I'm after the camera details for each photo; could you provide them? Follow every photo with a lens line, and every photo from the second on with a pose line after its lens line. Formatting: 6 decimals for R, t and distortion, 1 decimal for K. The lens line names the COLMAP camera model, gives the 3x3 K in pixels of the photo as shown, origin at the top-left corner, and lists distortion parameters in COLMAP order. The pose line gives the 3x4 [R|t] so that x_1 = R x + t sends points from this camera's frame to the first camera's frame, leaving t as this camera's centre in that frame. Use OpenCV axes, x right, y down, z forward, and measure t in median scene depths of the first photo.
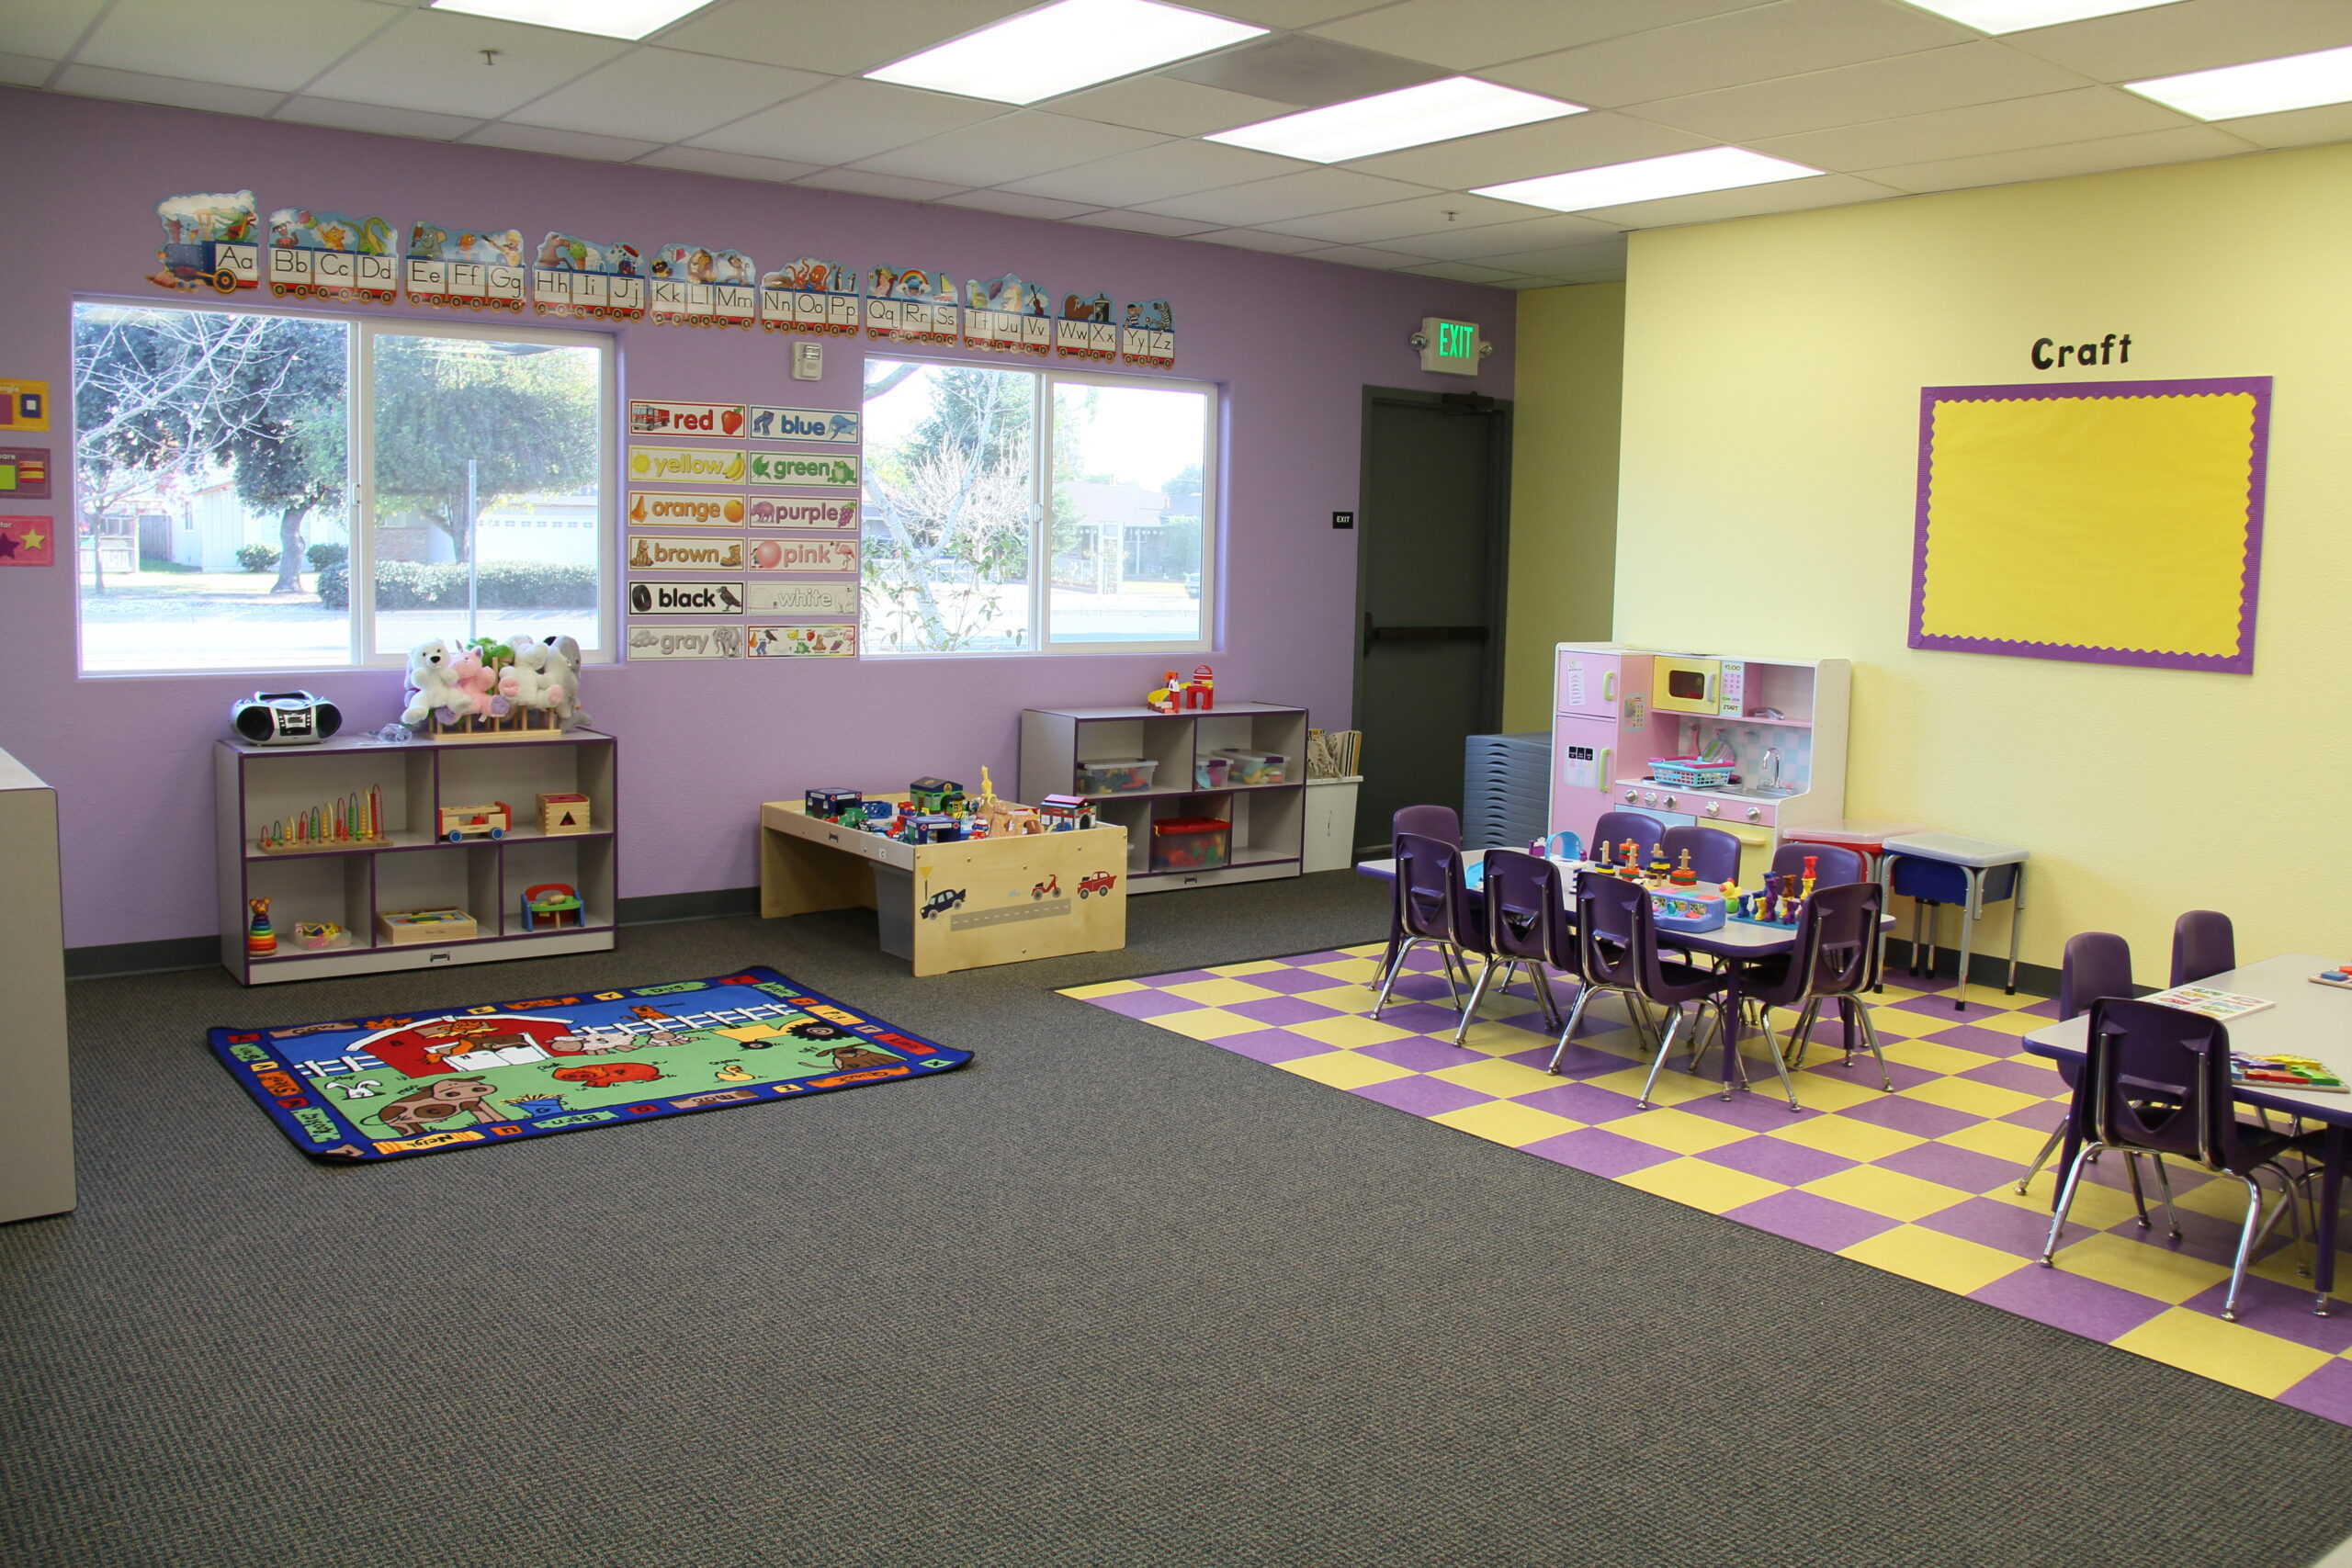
lens RADIAL K [[1933.4, 0, 1176.0], [0, 1933.4, 784.0], [0, 0, 1]] dist [-0.183542, 0.118737]
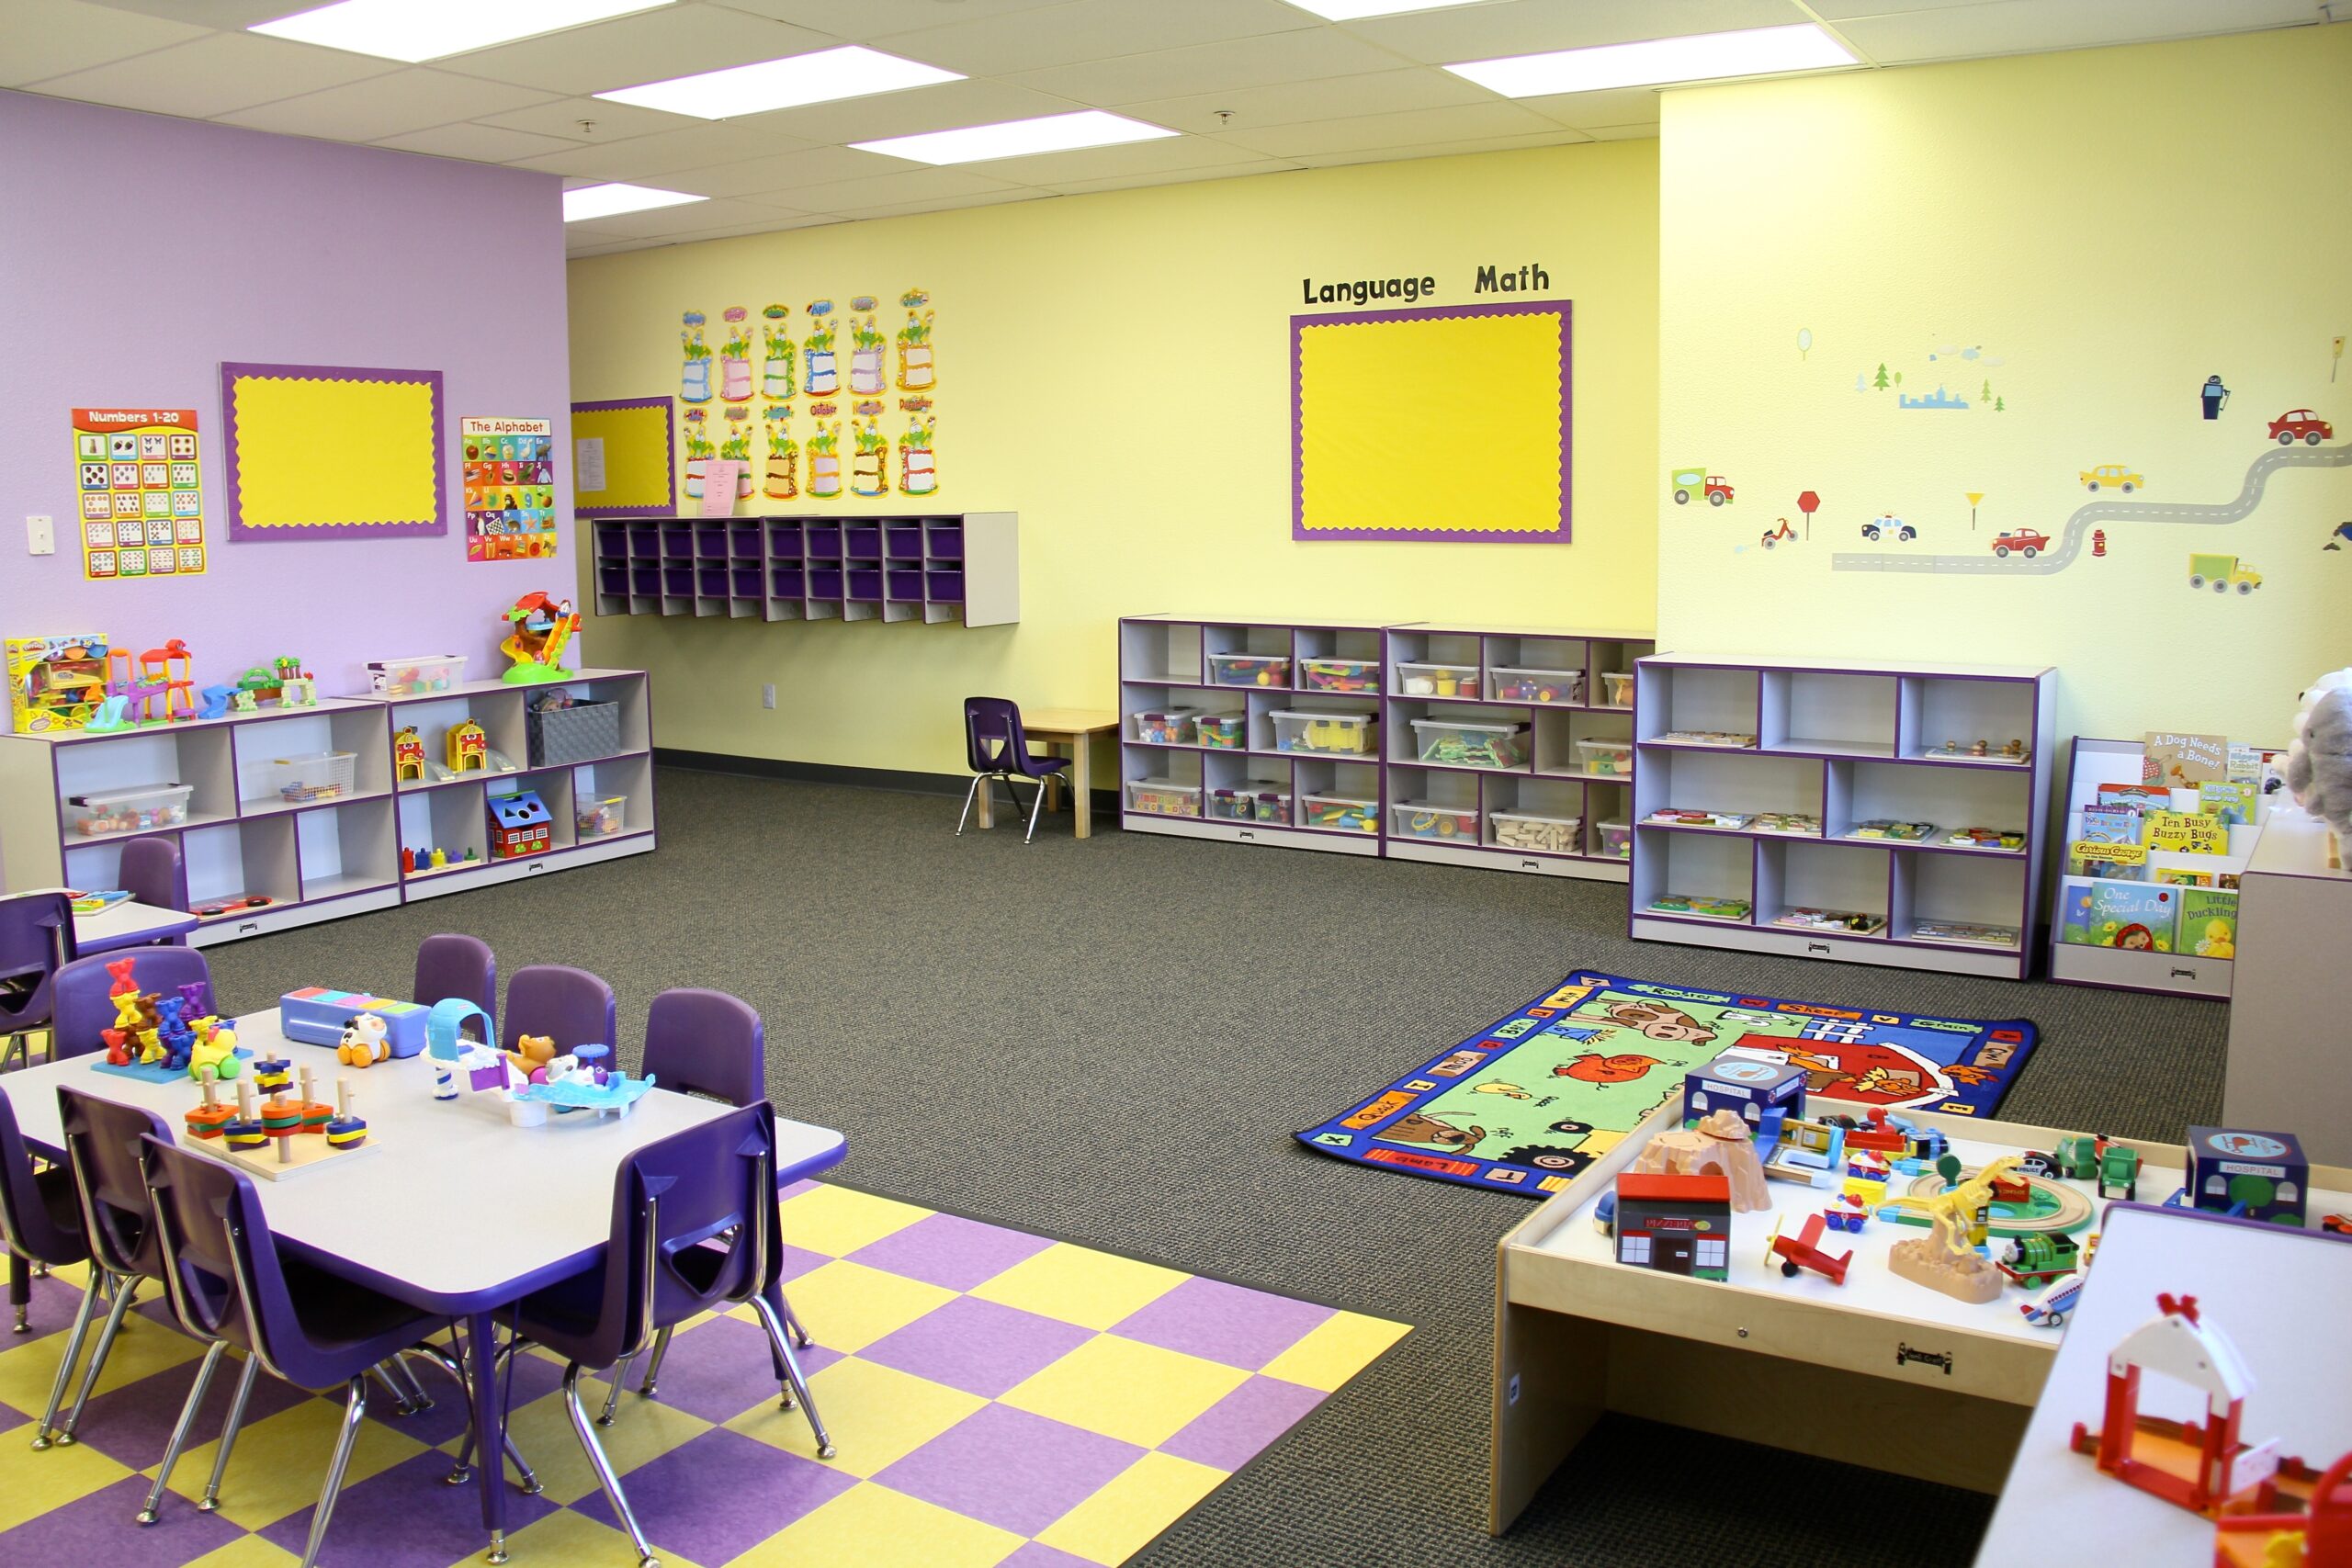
lens RADIAL K [[1933.4, 0, 1176.0], [0, 1933.4, 784.0], [0, 0, 1]] dist [-0.183542, 0.118737]
pose [[-0.941595, 0.019362, -0.336191, 0.212390], [-0.069288, 0.965845, 0.249684, -0.201589], [0.329543, 0.258396, -0.908093, 1.797856]]
